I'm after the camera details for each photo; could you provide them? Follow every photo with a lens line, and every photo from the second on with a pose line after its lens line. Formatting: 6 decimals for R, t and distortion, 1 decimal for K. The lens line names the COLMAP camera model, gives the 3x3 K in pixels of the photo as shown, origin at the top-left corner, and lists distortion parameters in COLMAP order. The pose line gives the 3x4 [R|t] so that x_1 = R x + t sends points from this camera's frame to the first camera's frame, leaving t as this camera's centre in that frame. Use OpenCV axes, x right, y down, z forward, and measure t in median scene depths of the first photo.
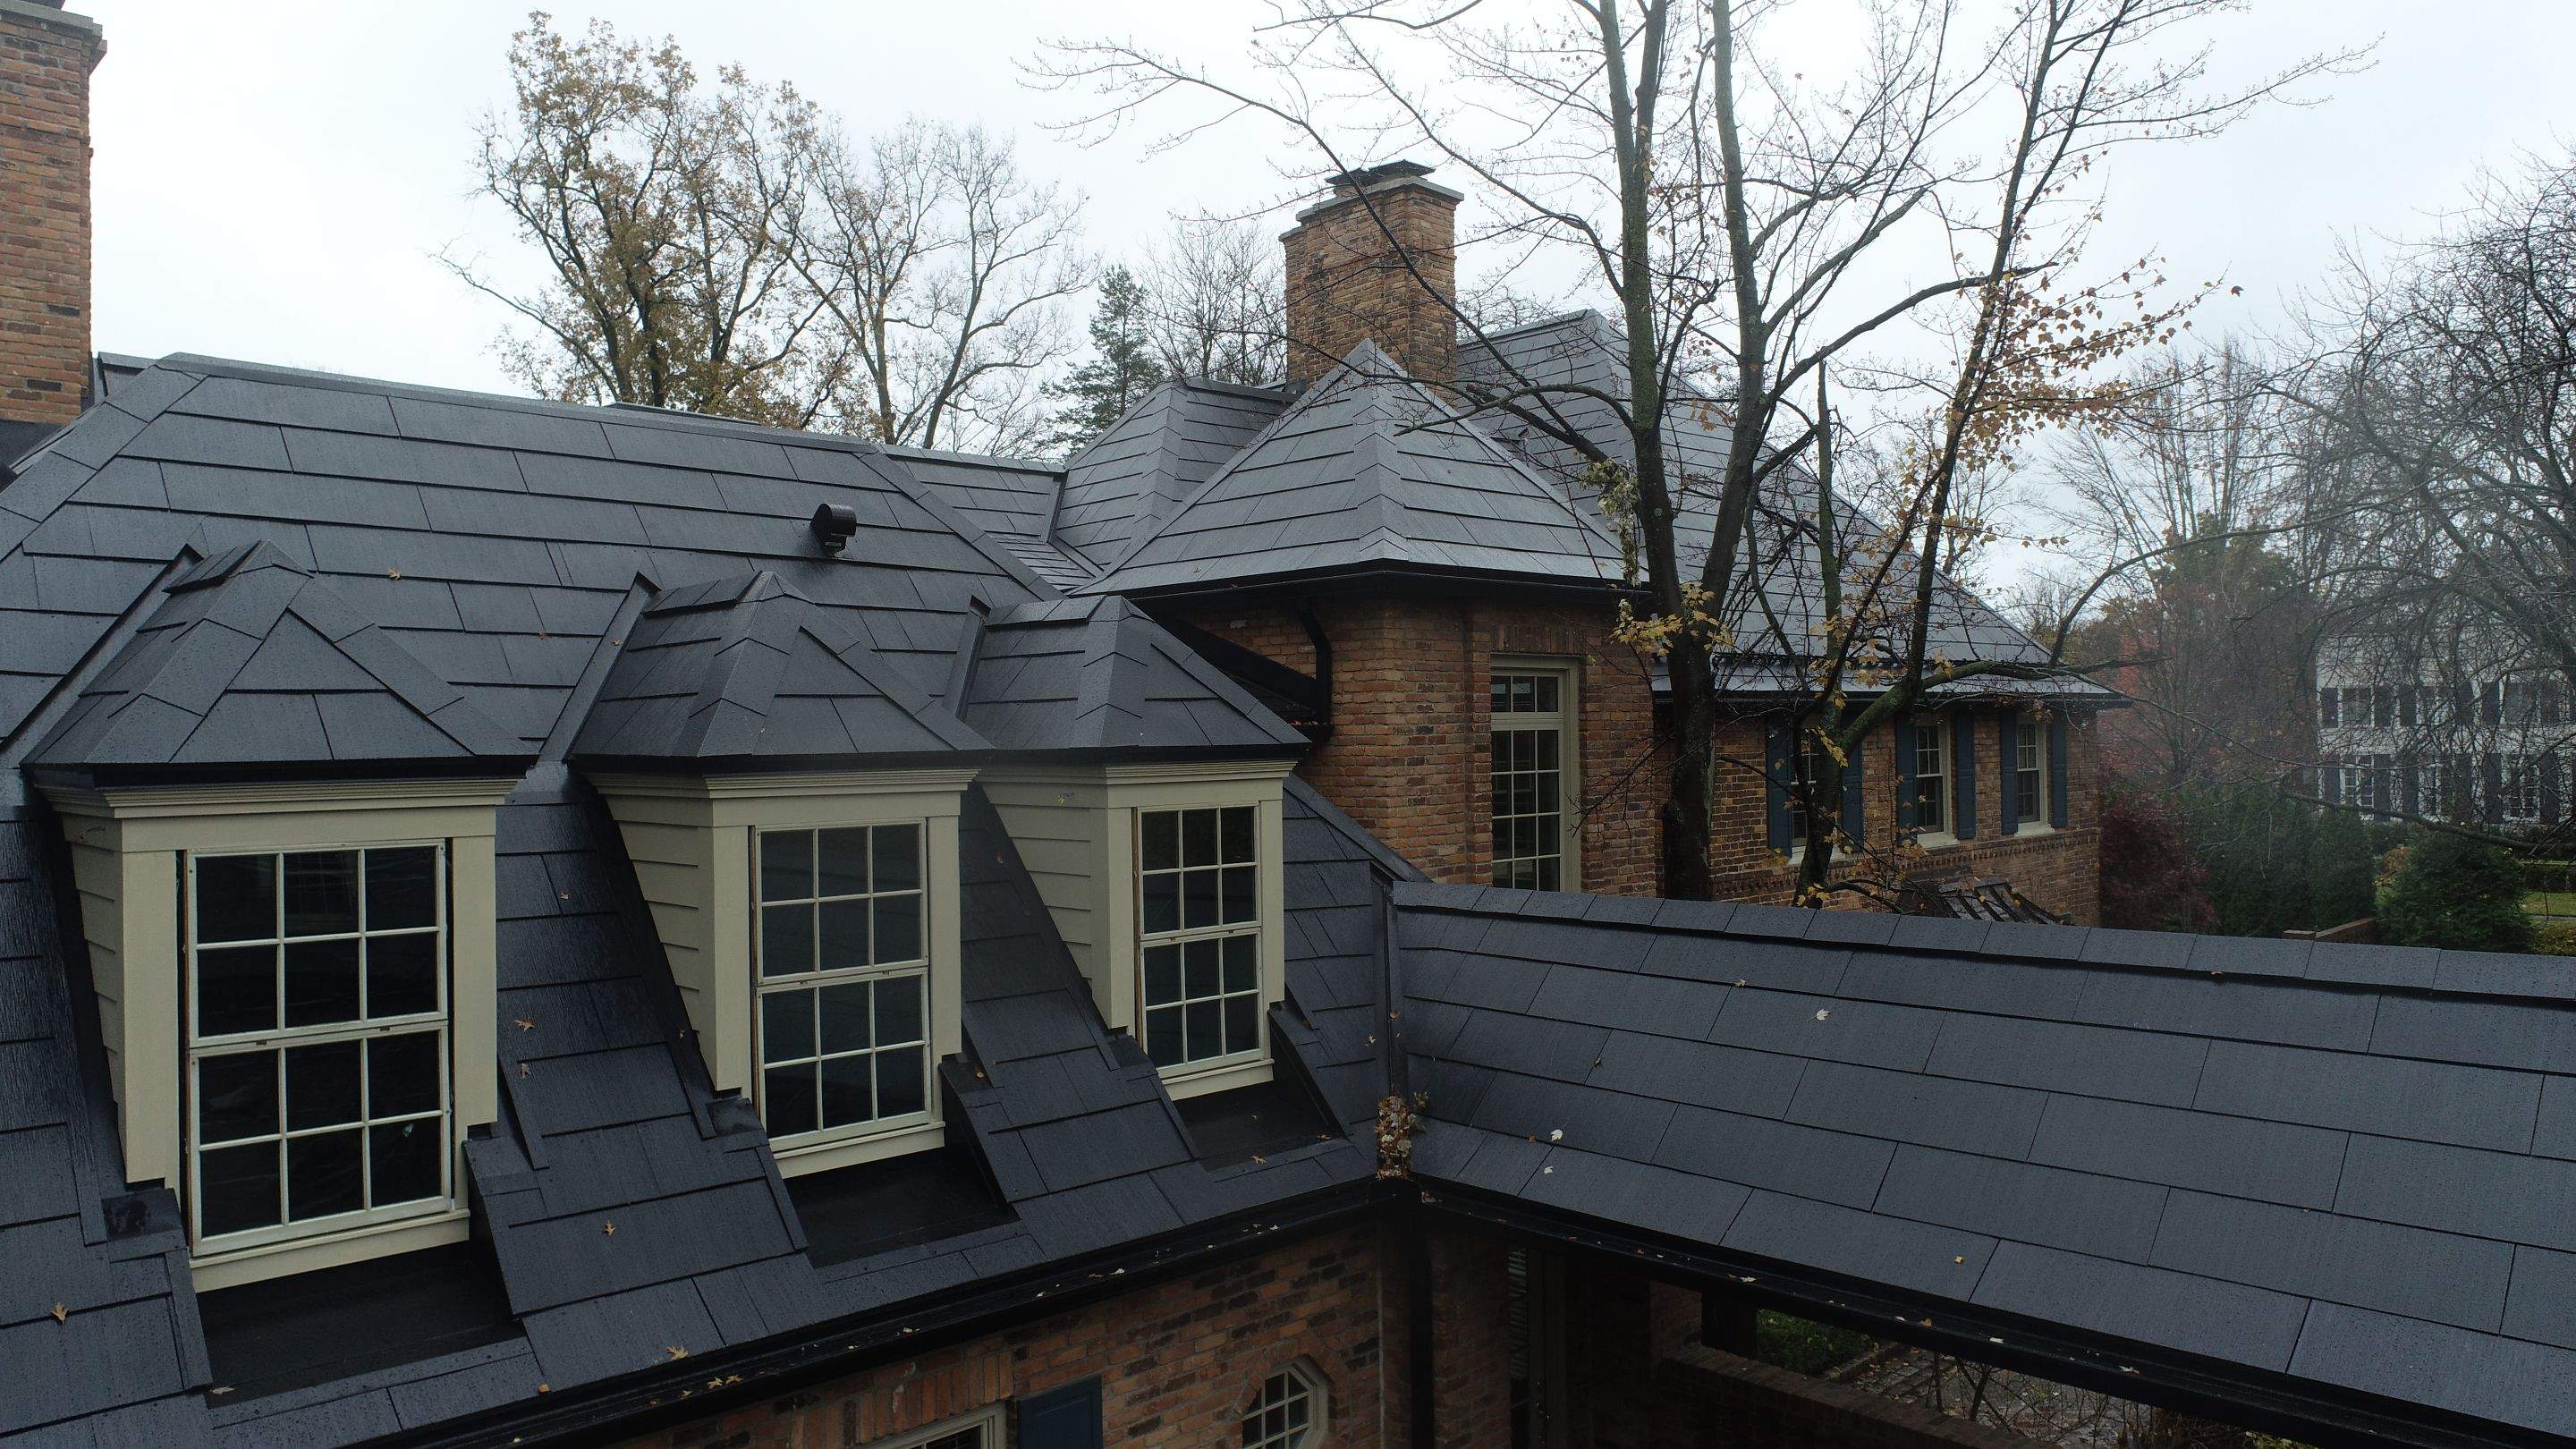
lens RADIAL K [[1737.3, 0, 1288.0], [0, 1737.3, 724.5], [0, 0, 1]] dist [-0.016010, 0.009447]
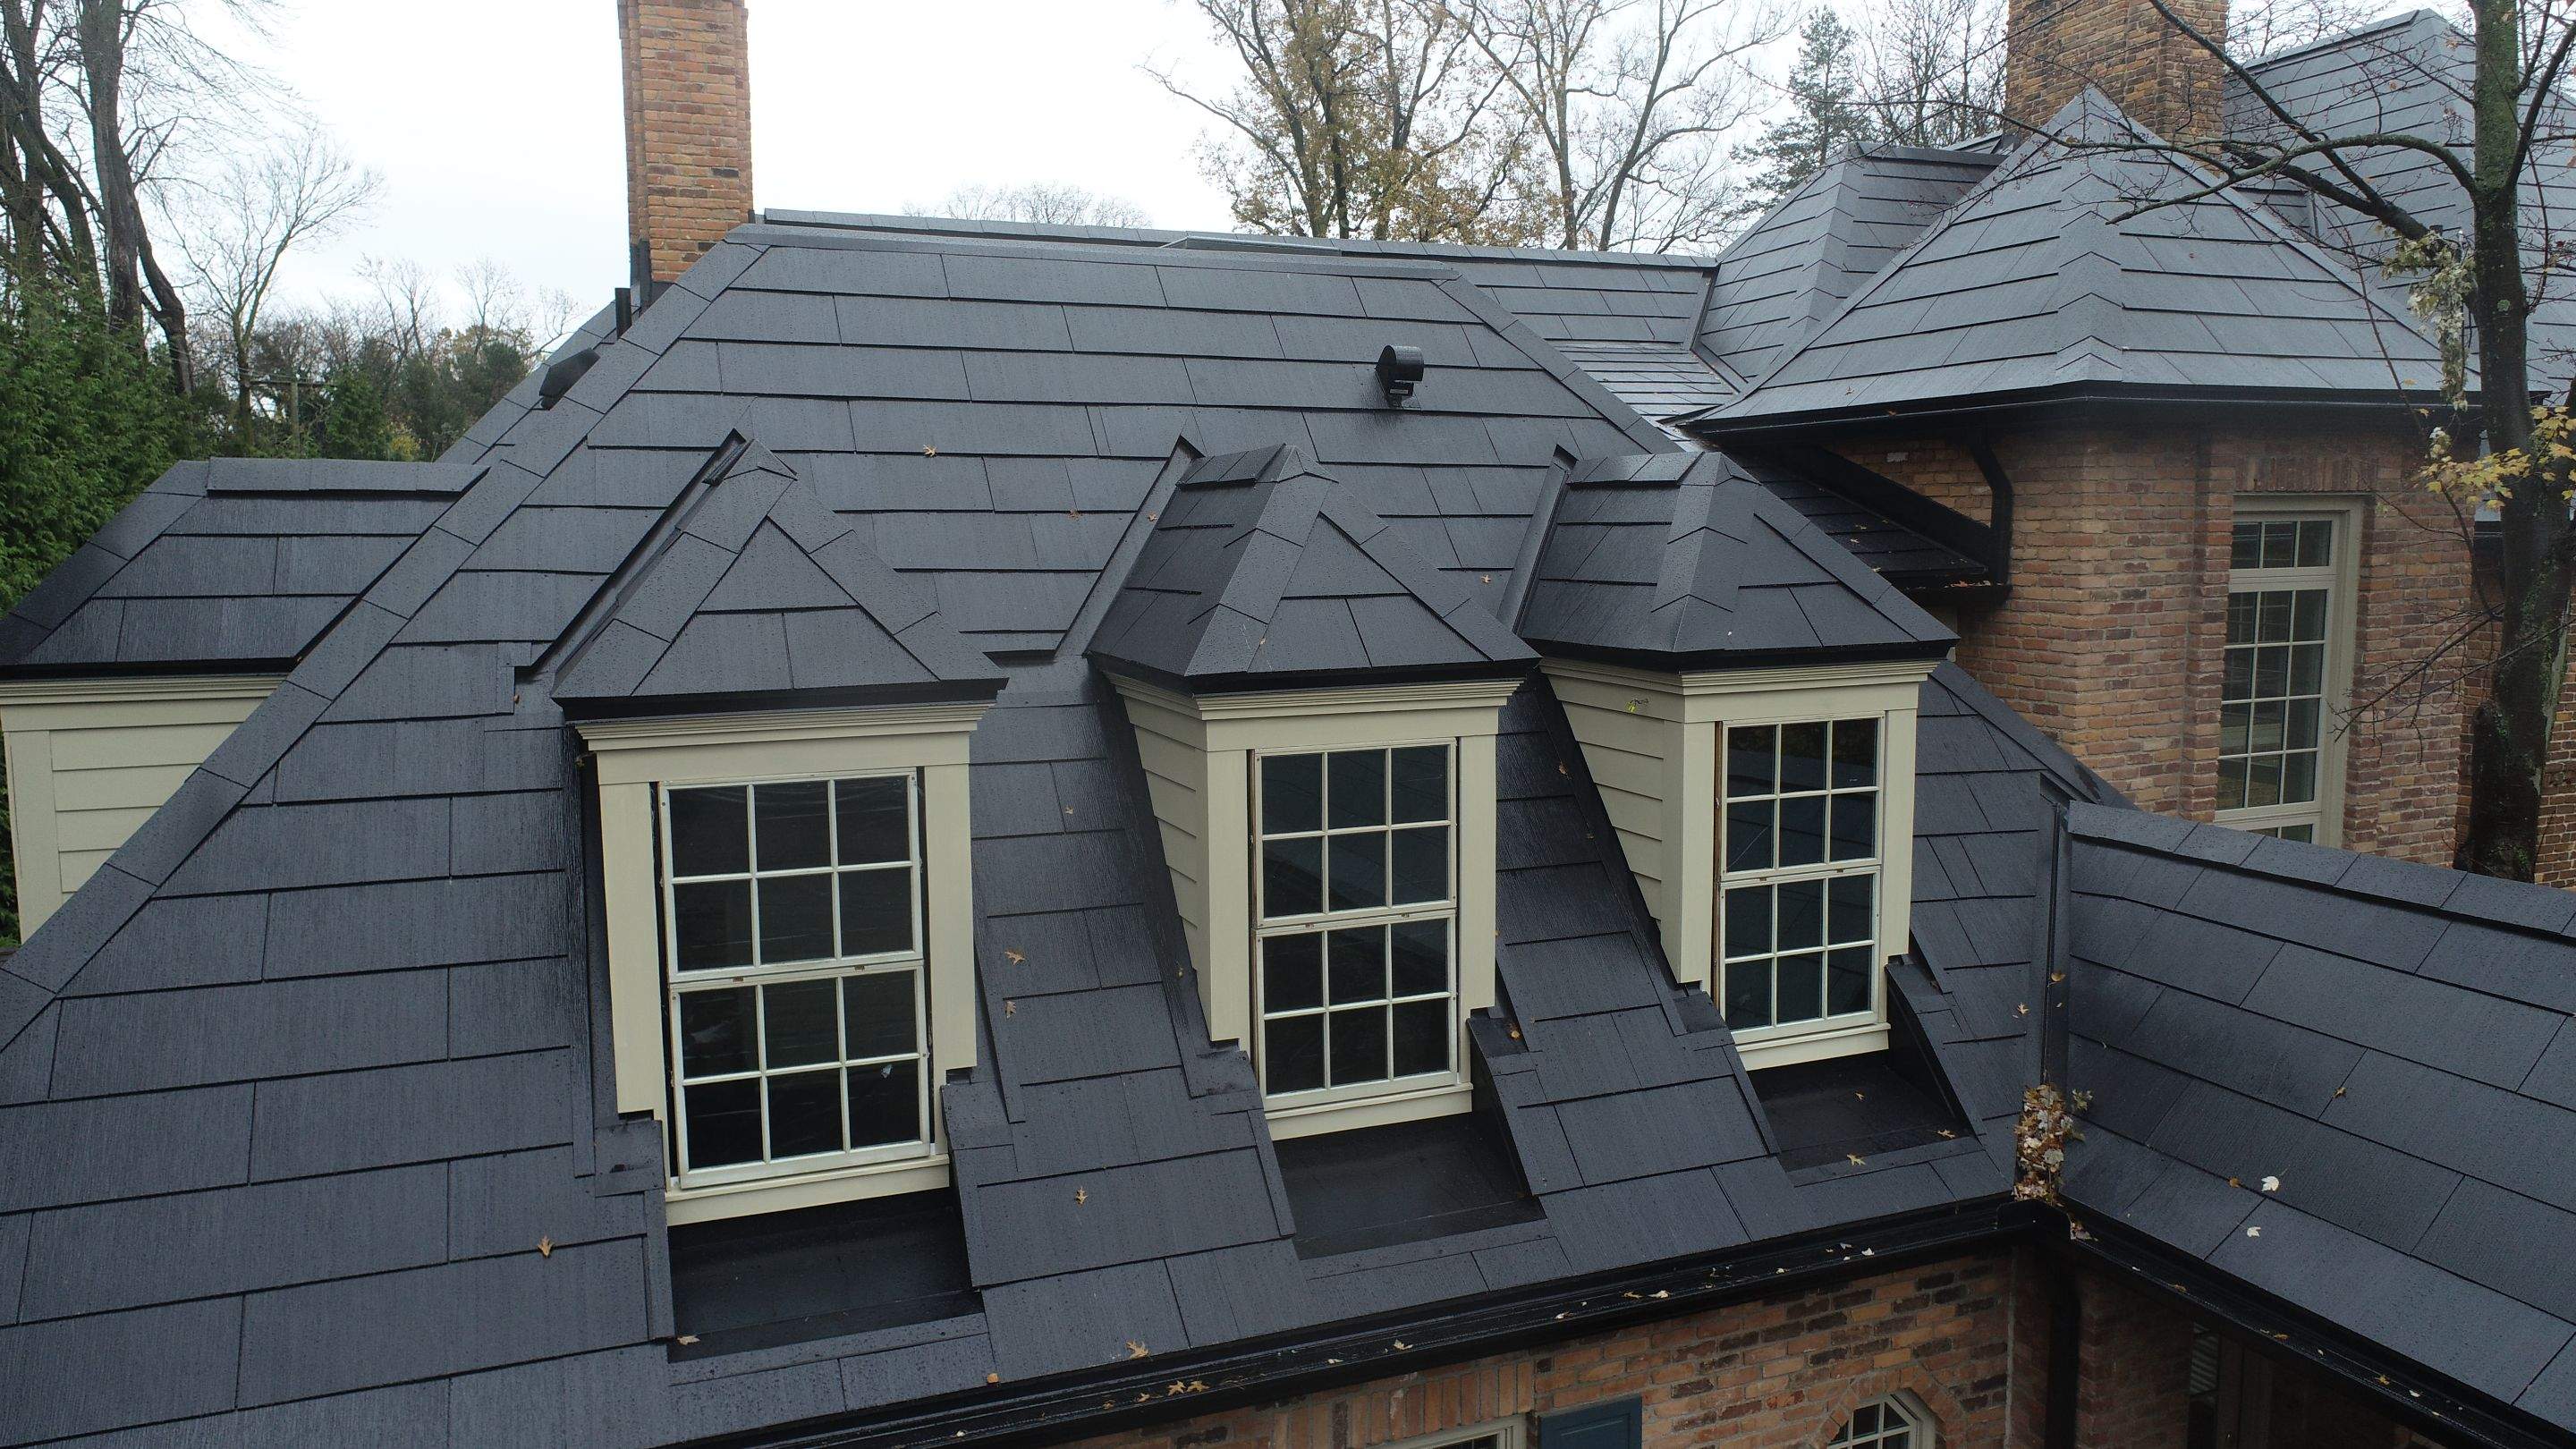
lens RADIAL K [[1737.3, 0, 1288.0], [0, 1737.3, 724.5], [0, 0, 1]] dist [-0.016010, 0.009447]
pose [[0.924444, 0.048995, -0.378157, 0.032684], [-0.000802, 0.991958, 0.126561, -0.052940], [0.381317, -0.116695, 0.917050, 0.162642]]
